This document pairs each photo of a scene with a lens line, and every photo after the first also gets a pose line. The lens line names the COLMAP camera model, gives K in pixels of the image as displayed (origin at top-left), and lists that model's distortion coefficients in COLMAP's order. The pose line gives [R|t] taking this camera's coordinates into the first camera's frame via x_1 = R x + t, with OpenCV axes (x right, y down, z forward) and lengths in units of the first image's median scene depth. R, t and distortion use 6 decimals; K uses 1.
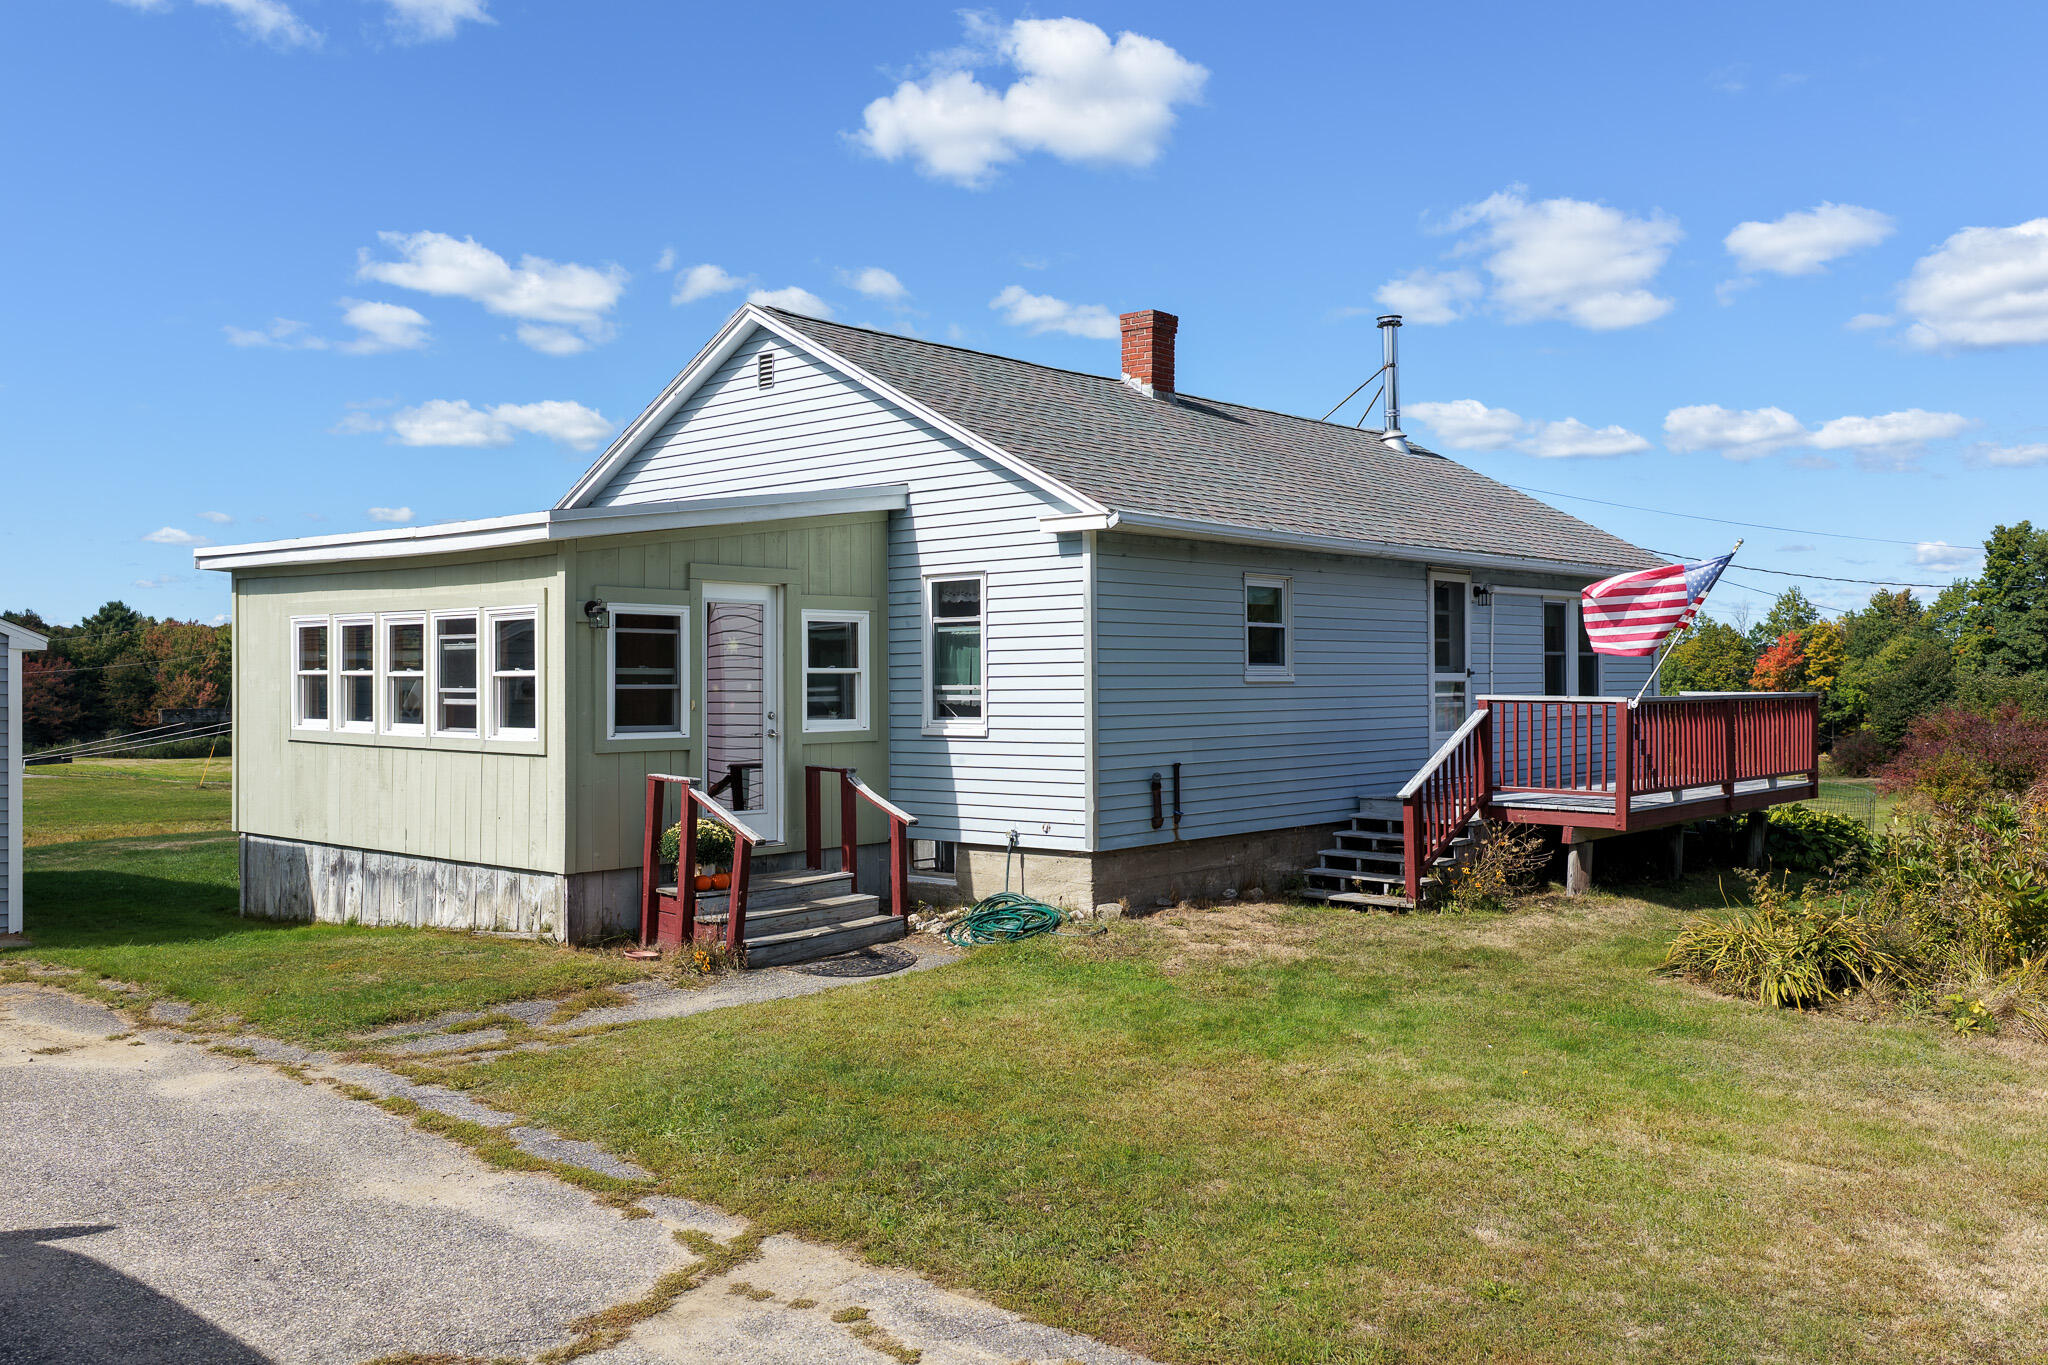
lens RADIAL K [[1683.1, 0, 1024.0], [0, 1683.1, 682.5], [0, 0, 1]] dist [-0.002532, 0.005854]
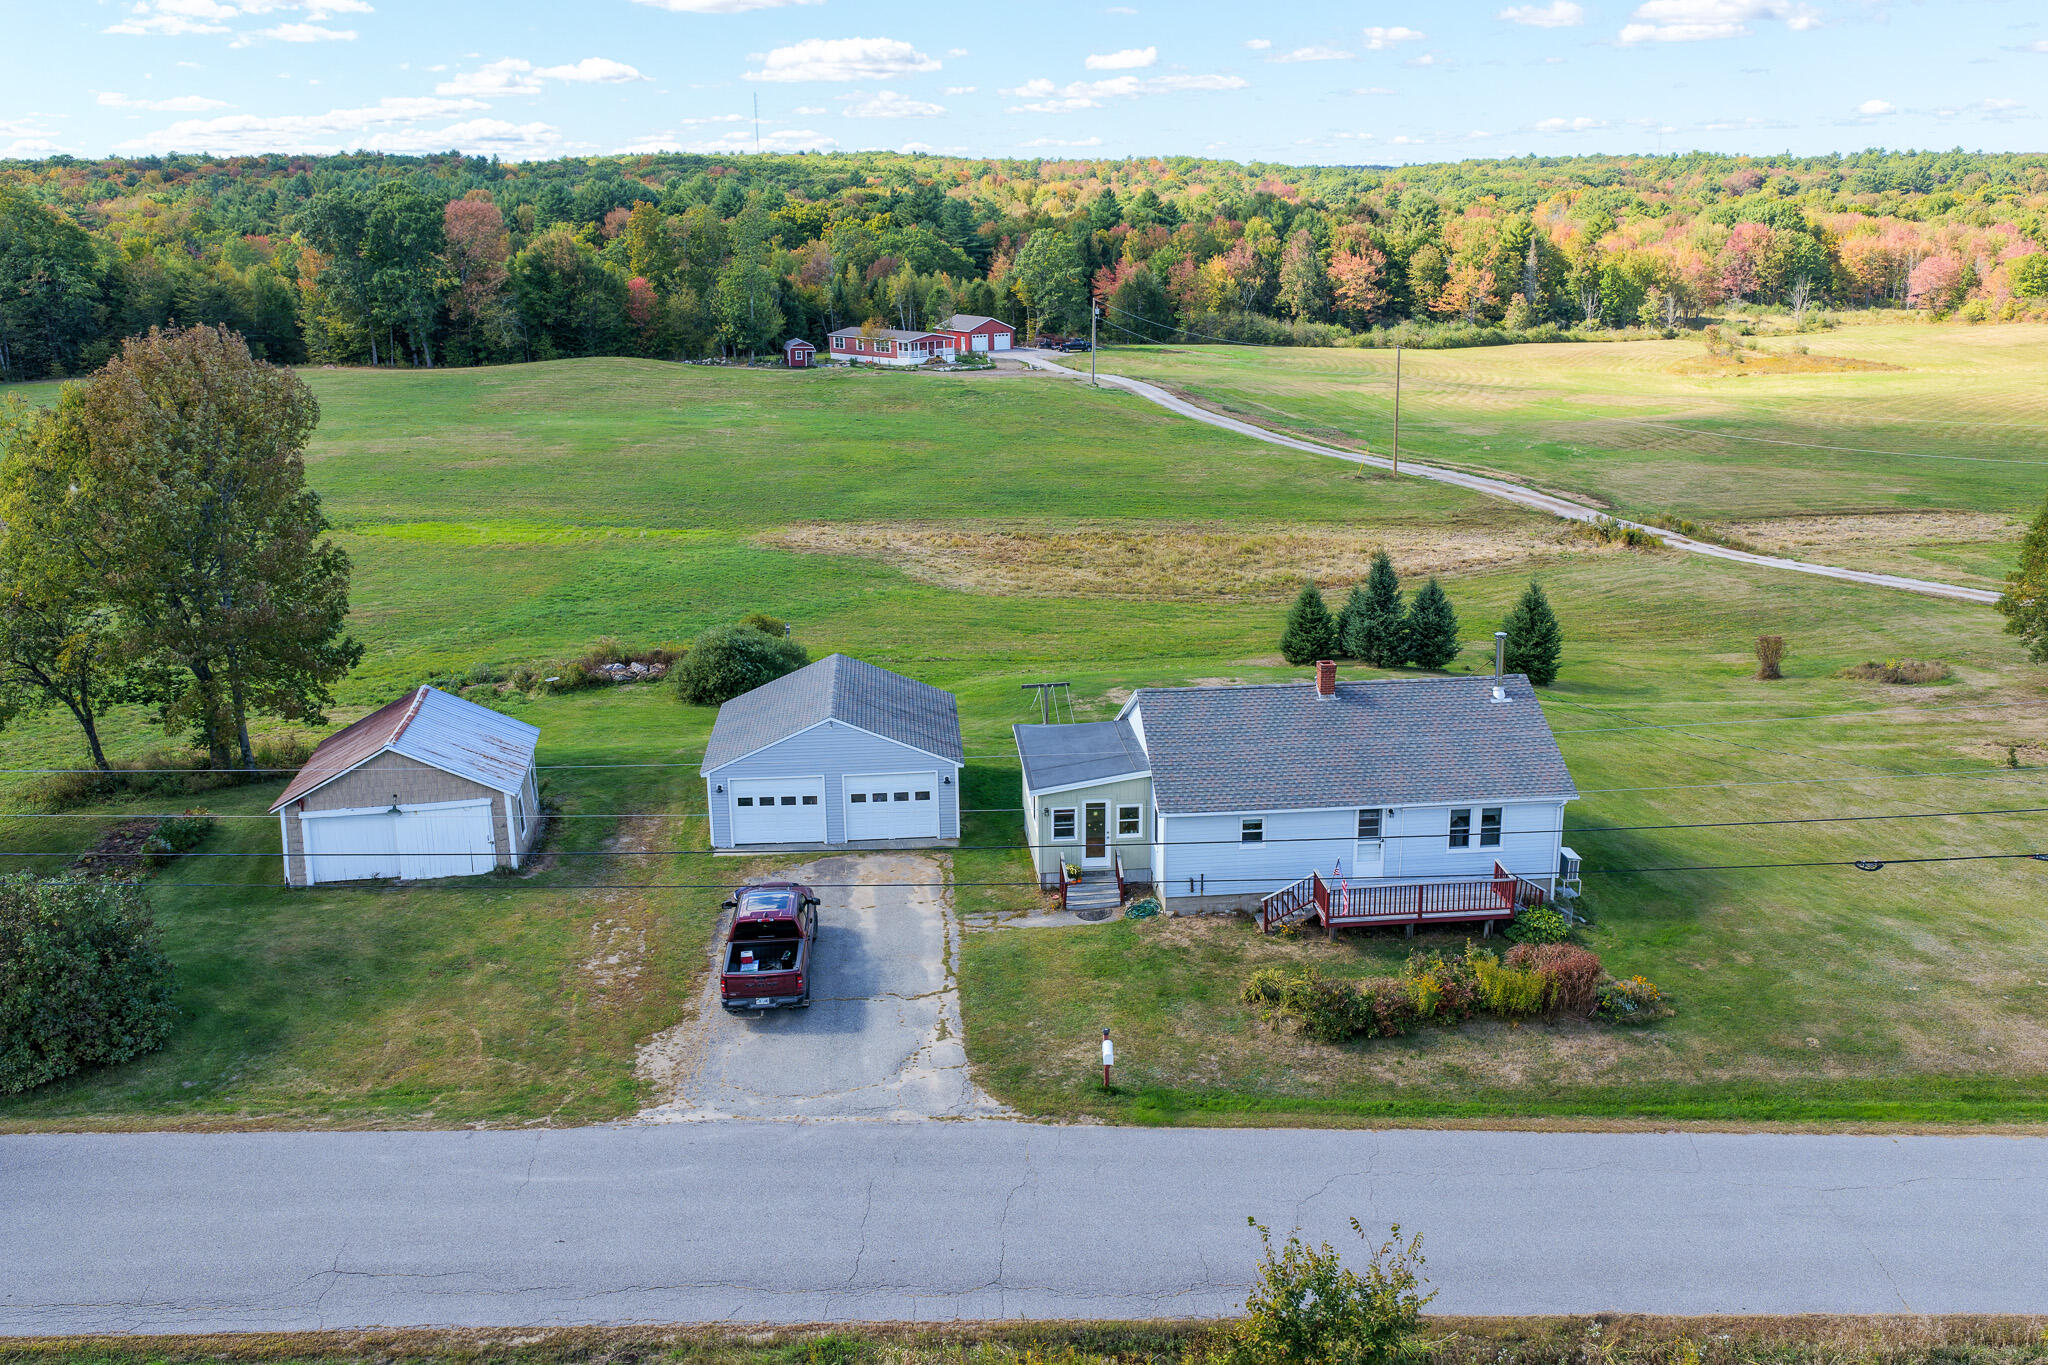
lens RADIAL K [[1683.1, 0, 1024.0], [0, 1683.1, 682.5], [0, 0, 1]] dist [-0.002532, 0.005854]
pose [[0.722572, 0.191935, -0.664116, 1.909494], [0.011920, 0.957082, 0.289573, -1.242310], [0.691193, -0.217154, 0.689273, -1.411016]]
